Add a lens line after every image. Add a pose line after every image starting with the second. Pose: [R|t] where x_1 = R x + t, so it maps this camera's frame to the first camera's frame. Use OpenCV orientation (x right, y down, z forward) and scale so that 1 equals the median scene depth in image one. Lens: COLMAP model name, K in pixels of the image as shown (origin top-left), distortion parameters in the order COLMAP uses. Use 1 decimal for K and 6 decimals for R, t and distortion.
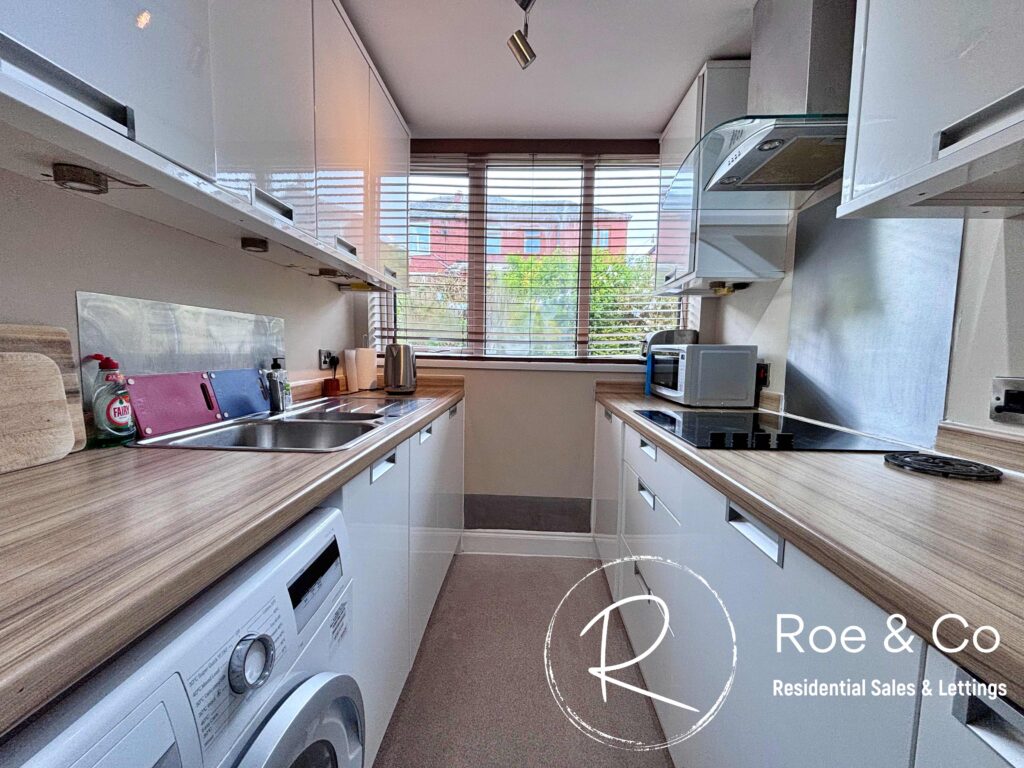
lens RADIAL K [[411.2, 0, 511.3], [0, 411.2, 385.6], [0, 0, 1]] dist [-0.000559, 0.000317]
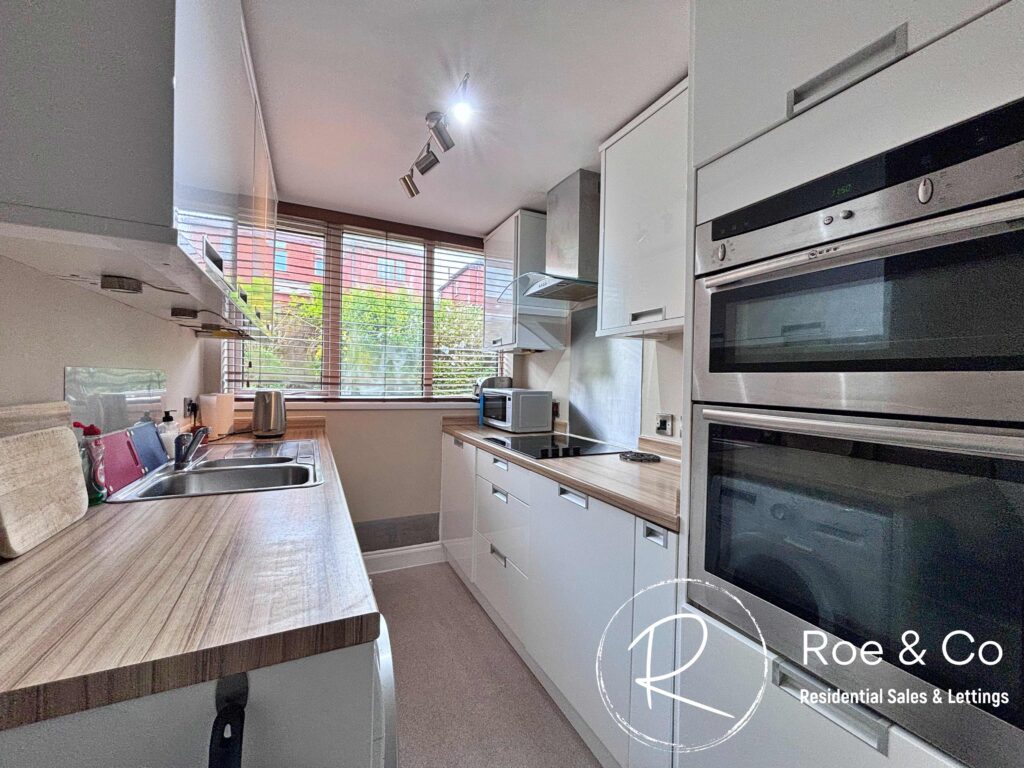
lens RADIAL K [[410.8, 0, 507.7], [0, 410.8, 384.6], [0, 0, 1]] dist [0.026103, -0.000030]
pose [[0.883128, -0.003834, 0.469117, -0.271474], [0.034733, 0.997757, -0.057231, -0.038257], [-0.467845, 0.066836, 0.881280, -0.282854]]
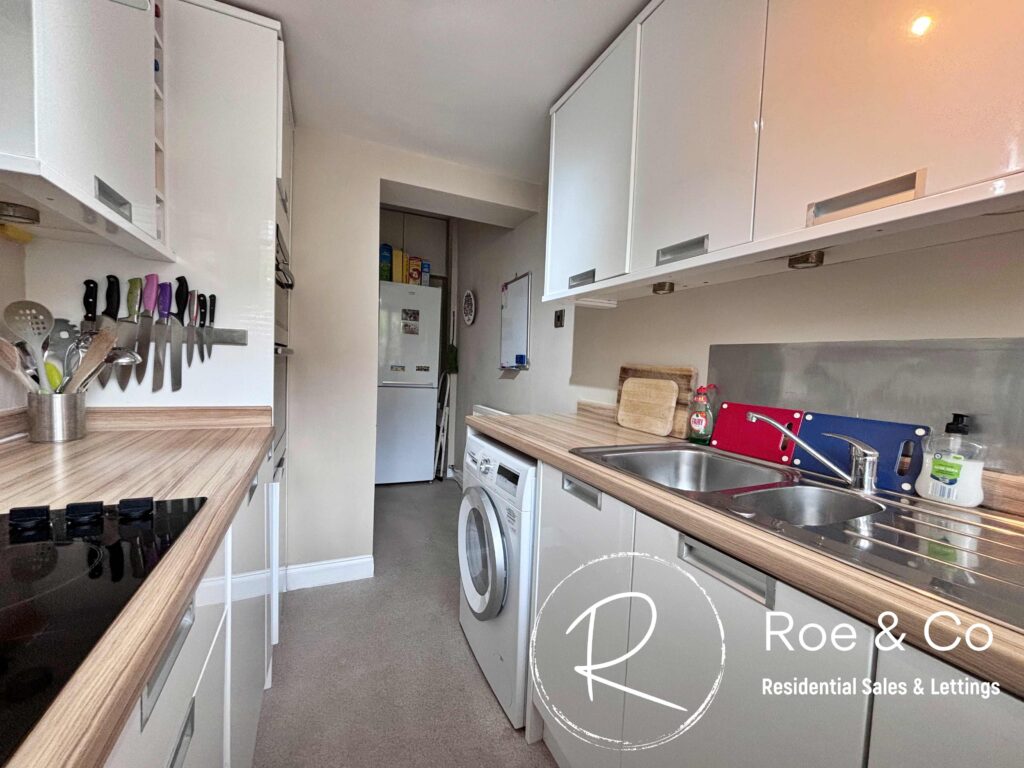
lens RADIAL K [[411.2, 0, 511.3], [0, 411.2, 385.6], [0, 0, 1]] dist [-0.000559, 0.000317]
pose [[-0.889941, -0.028810, -0.455166, 0.181654], [-0.094769, 0.987901, 0.122761, -0.099033], [0.446122, 0.152386, -0.881904, 1.056455]]
